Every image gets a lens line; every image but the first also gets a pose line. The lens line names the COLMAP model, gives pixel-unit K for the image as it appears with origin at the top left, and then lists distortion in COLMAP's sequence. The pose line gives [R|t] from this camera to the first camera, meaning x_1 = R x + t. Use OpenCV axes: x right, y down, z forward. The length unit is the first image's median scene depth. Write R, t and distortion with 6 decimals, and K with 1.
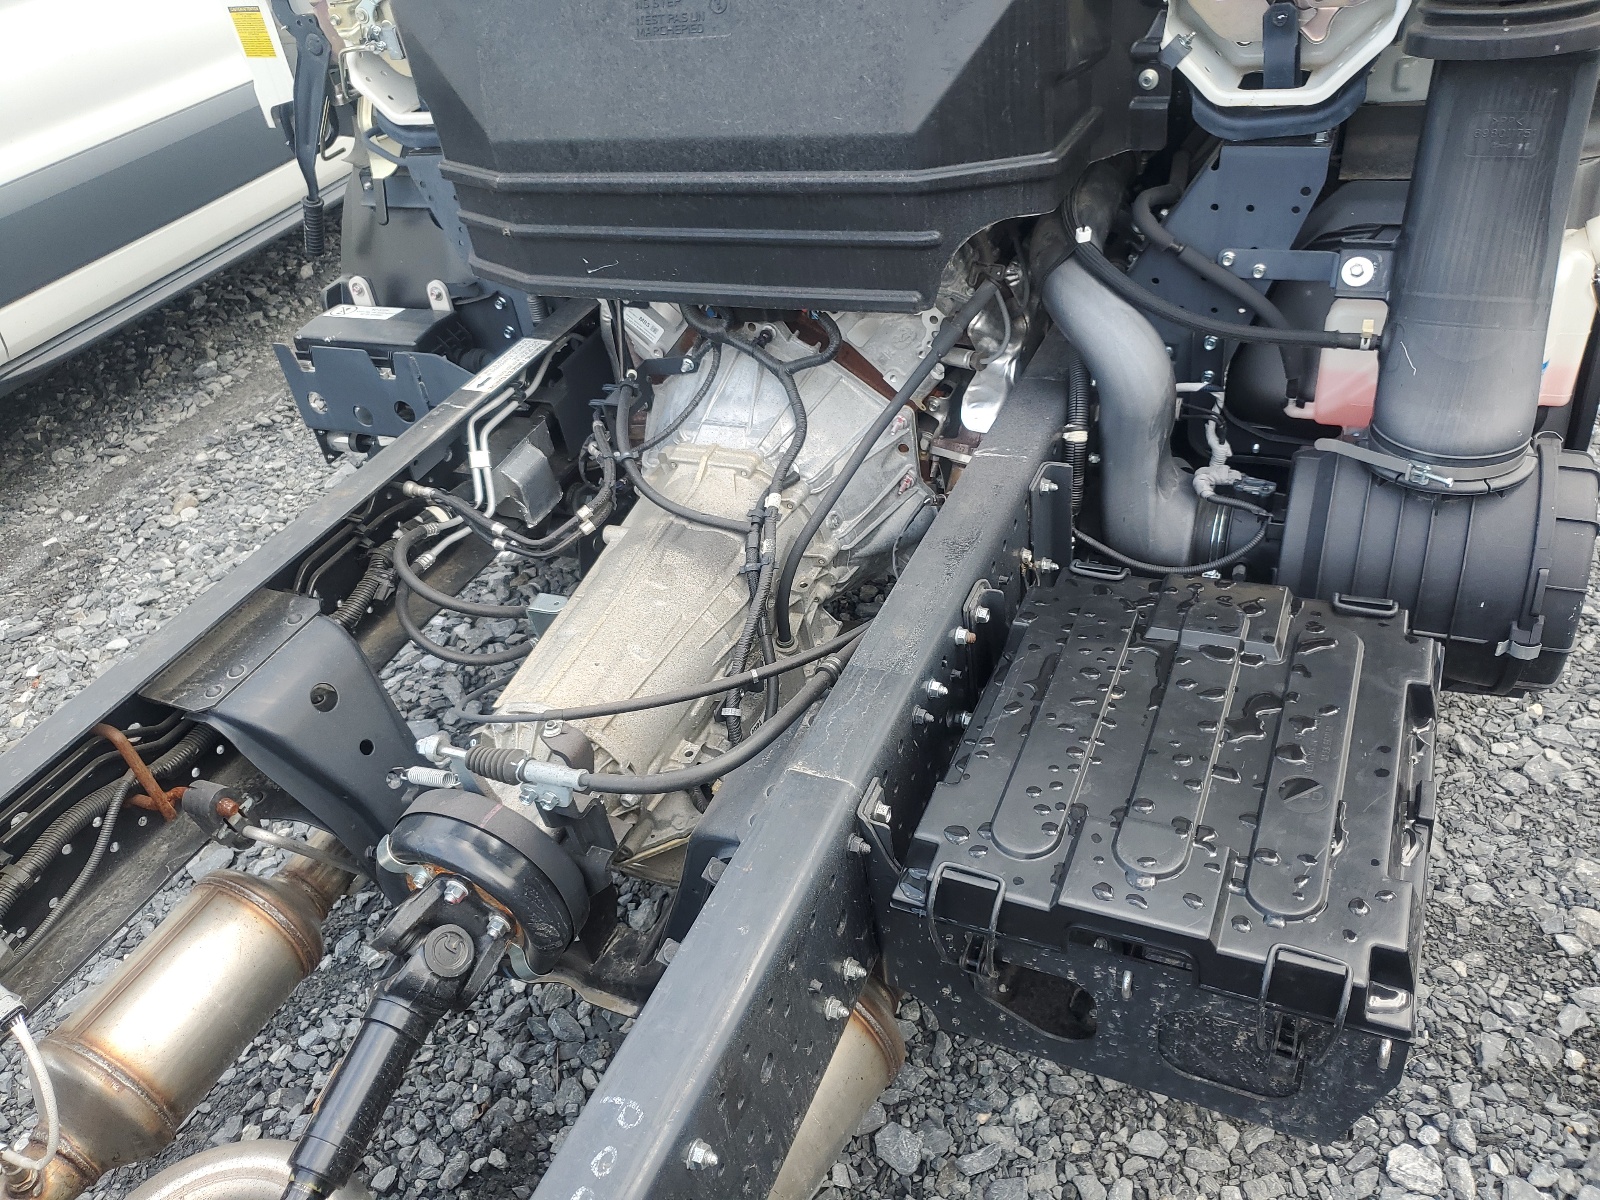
lens RADIAL K [[1225.5, 0, 797.7], [0, 1225.5, 546.8], [0, 0, 1]] dist [0.001107, 0.036701]
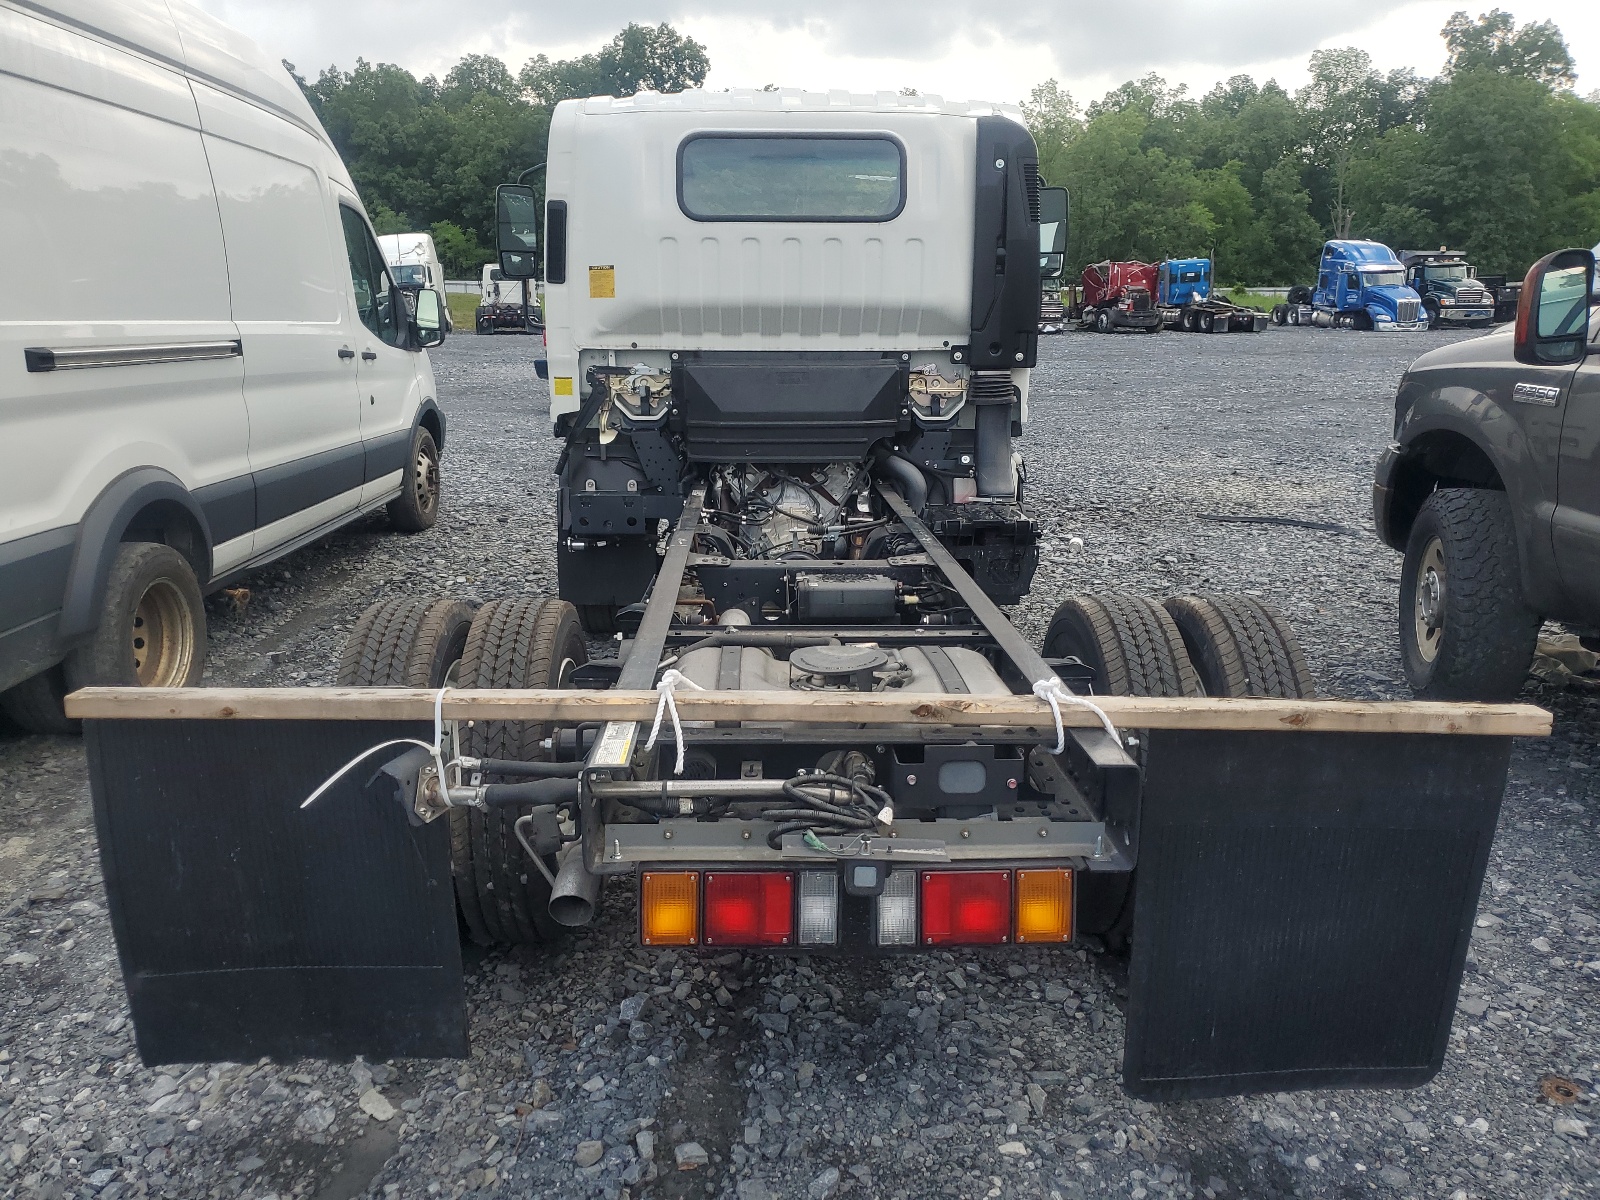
lens RADIAL K [[1305.6, 0, 796.3], [0, 1305.6, 577.5], [0, 0, 1]] dist [-0.001348, 0.042537]
pose [[0.878942, 0.060544, 0.473071, -1.674635], [0.151570, 0.905026, -0.397435, 1.442897], [-0.452203, 0.421026, 0.786288, -1.562801]]
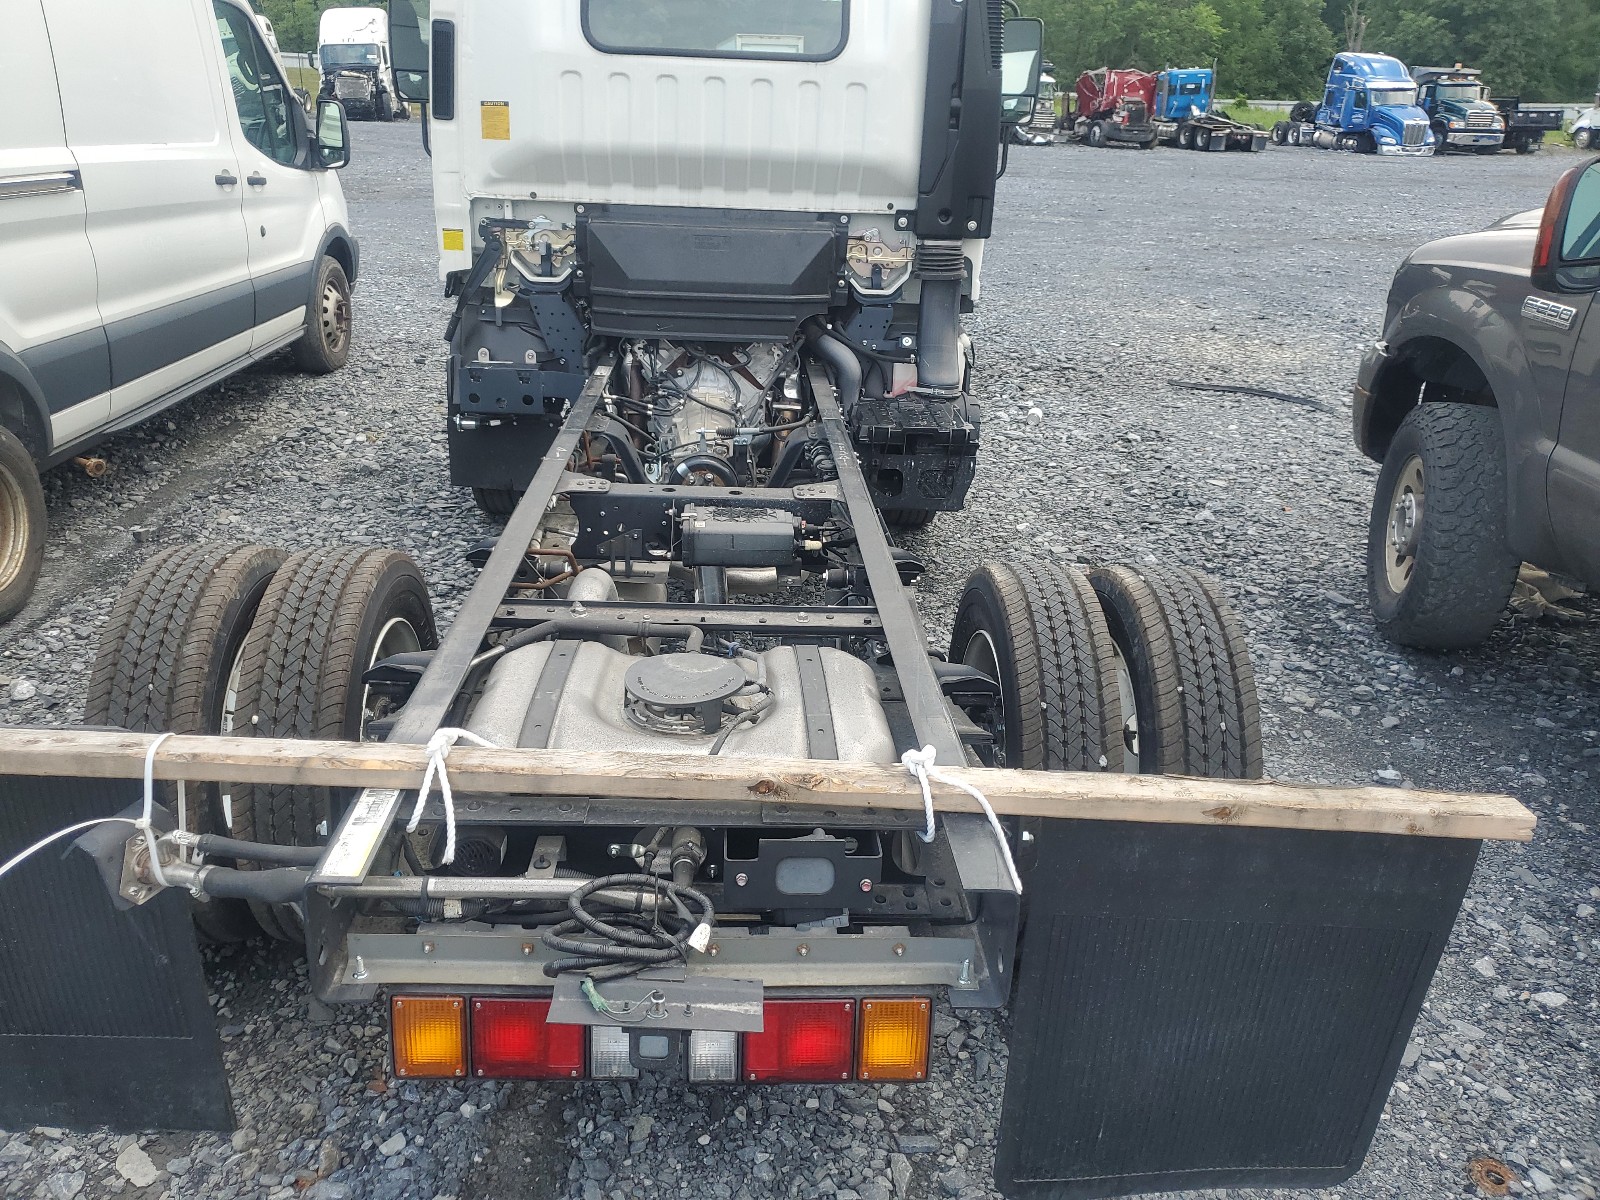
lens RADIAL K [[1305.6, 0, 796.3], [0, 1305.6, 577.5], [0, 0, 1]] dist [-0.001348, 0.042537]
pose [[0.868446, 0.016792, 0.495499, -1.404469], [0.128434, 0.957689, -0.257559, 1.144062], [-0.478859, 0.287315, 0.829545, -1.454244]]
